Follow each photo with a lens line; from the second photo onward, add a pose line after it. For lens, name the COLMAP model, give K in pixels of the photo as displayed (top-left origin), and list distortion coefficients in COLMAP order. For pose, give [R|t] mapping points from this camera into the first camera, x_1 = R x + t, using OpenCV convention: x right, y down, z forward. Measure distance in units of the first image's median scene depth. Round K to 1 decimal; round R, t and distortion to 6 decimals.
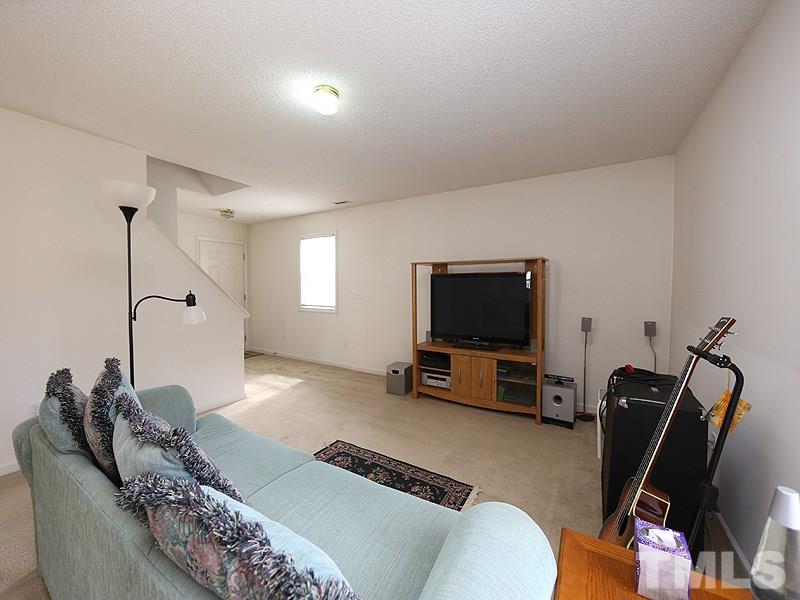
lens RADIAL K [[319.9, 0, 397.2], [0, 319.9, 294.4], [0, 0, 1]] dist [-0.001304, 0.000436]
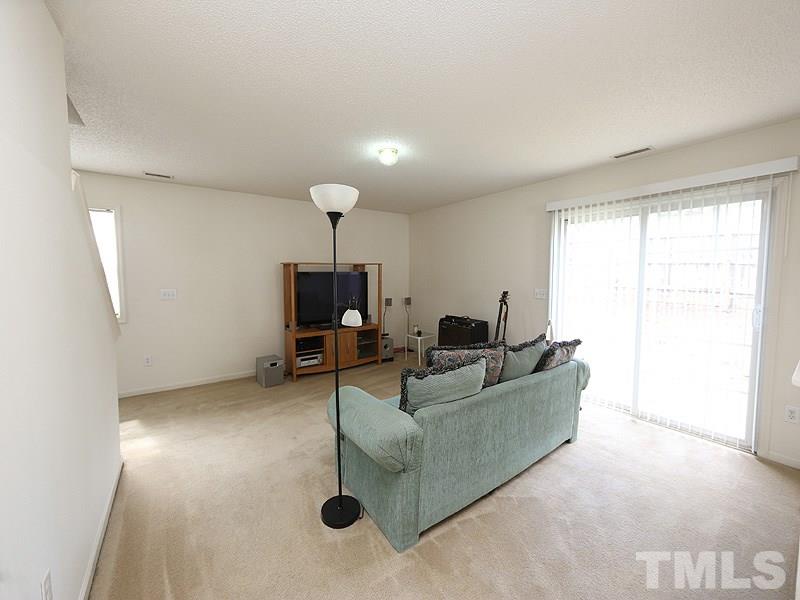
lens RADIAL K [[319.9, 0, 397.2], [0, 319.9, 294.4], [0, 0, 1]] dist [-0.001304, 0.000436]
pose [[0.377563, -0.054081, 0.924403, -0.860248], [0.026109, 0.998518, 0.047753, -0.030945], [-0.925616, 0.006106, 0.378415, 0.230831]]
